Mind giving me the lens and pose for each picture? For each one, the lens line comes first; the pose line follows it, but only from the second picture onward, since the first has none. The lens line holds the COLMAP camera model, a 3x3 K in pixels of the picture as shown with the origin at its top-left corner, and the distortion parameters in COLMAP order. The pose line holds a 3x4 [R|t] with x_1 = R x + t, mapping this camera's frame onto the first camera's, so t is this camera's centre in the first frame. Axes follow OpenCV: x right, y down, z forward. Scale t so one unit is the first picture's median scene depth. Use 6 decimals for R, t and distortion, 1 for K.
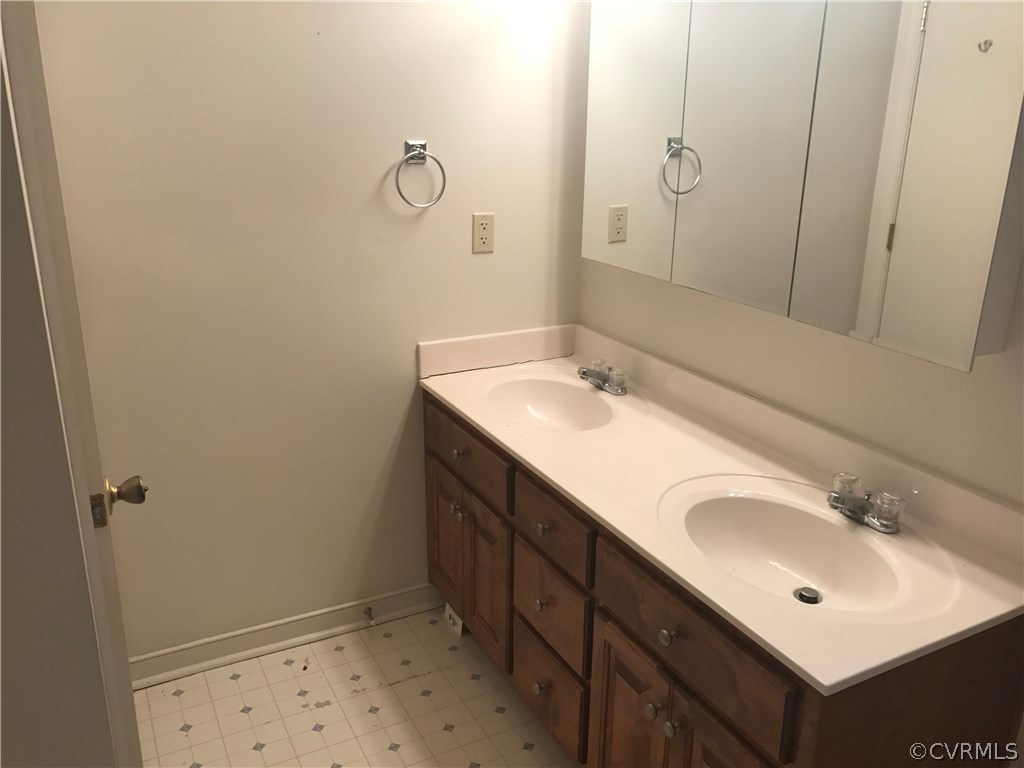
lens RADIAL K [[852.0, 0, 512.0], [0, 852.0, 384.0], [0, 0, 1]] dist [0.024788, -0.003238]
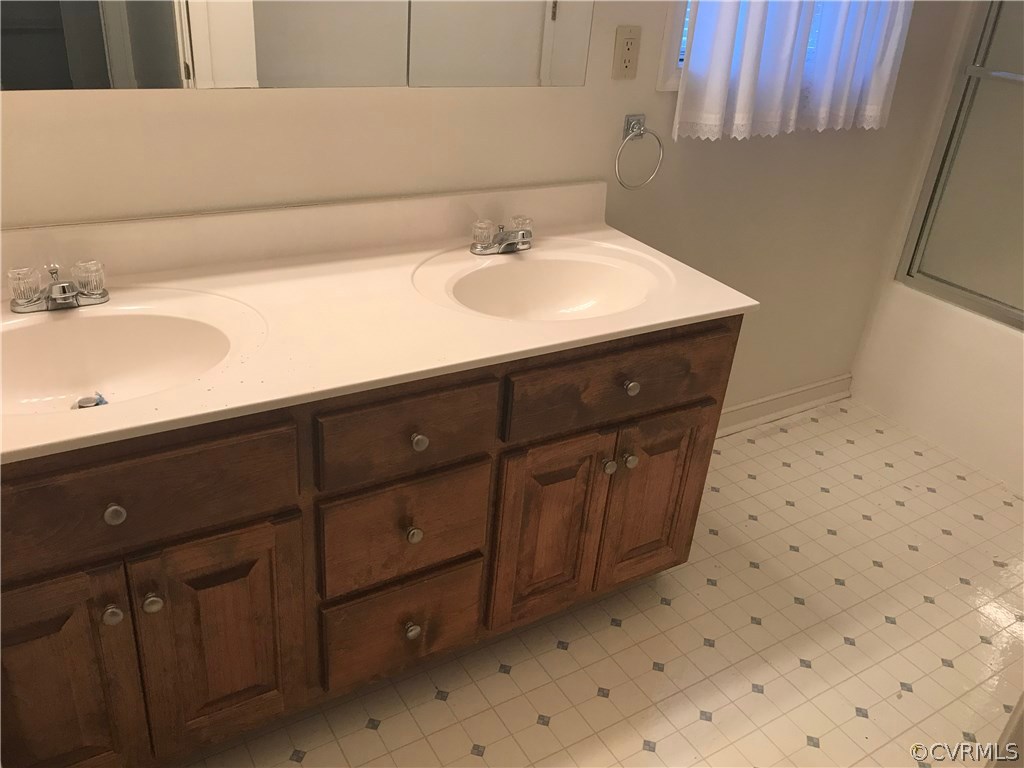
lens RADIAL K [[852.0, 0, 512.0], [0, 852.0, 384.0], [0, 0, 1]] dist [0.024788, -0.003238]
pose [[-0.085228, -0.477521, 0.874477, -0.637834], [0.229519, 0.844657, 0.483607, -0.227197], [-0.969565, 0.241926, 0.037612, 0.935528]]
